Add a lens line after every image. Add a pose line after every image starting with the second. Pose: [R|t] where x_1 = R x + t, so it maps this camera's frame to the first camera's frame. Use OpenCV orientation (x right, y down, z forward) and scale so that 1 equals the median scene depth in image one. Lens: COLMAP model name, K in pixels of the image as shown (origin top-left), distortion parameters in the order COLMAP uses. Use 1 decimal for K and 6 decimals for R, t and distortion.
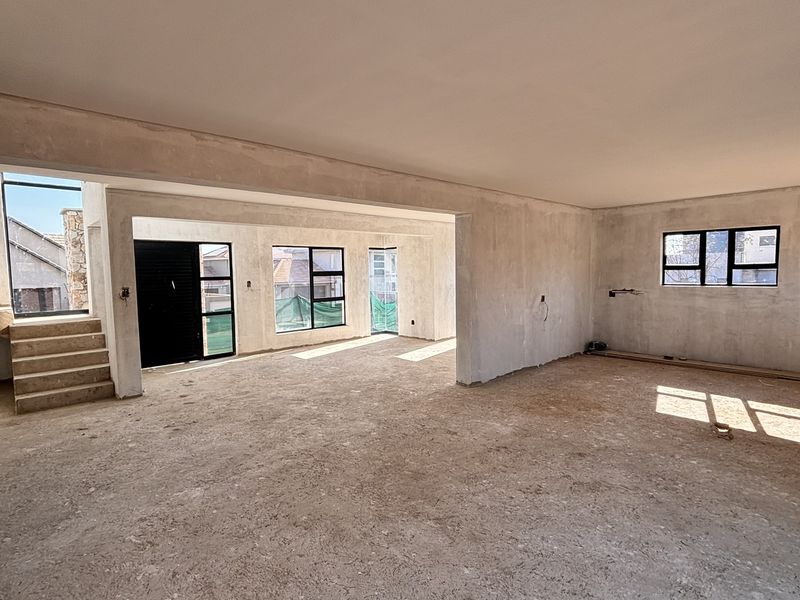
lens RADIAL K [[427.4, 0, 398.9], [0, 427.4, 301.3], [0, 0, 1]] dist [0.010302, -0.008983]
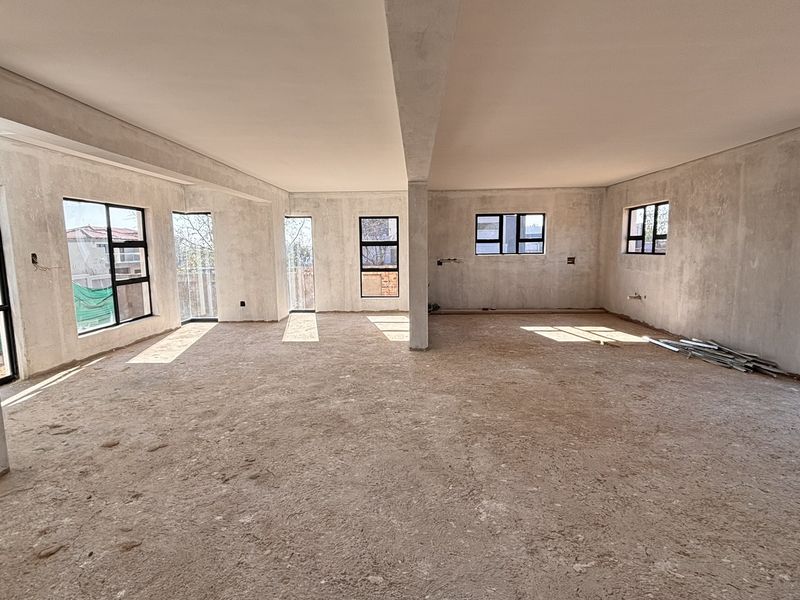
lens RADIAL K [[427.4, 0, 398.1], [0, 427.4, 299.4], [0, 0, 1]] dist [0.010302, -0.008983]
pose [[0.708606, -0.078422, 0.701233, -0.543538], [0.051466, 0.996902, 0.059480, 0.009863], [-0.703725, -0.006058, 0.710447, 0.281011]]
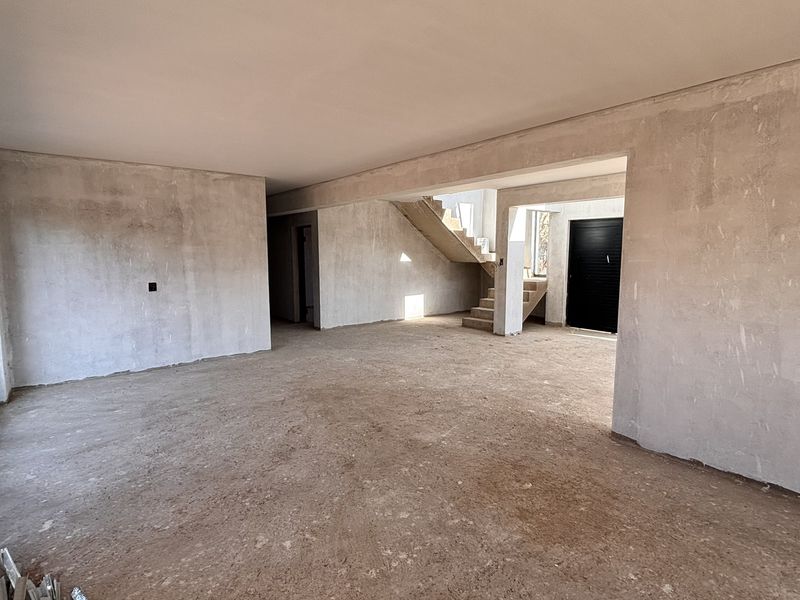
lens RADIAL K [[427.4, 0, 395.6], [0, 427.4, 296.4], [0, 0, 1]] dist [0.010302, -0.008983]
pose [[-0.071854, 0.119384, -0.990245, 0.700304], [-0.069190, 0.989823, 0.124354, -0.050614], [0.995012, 0.077451, -0.062862, 0.642691]]
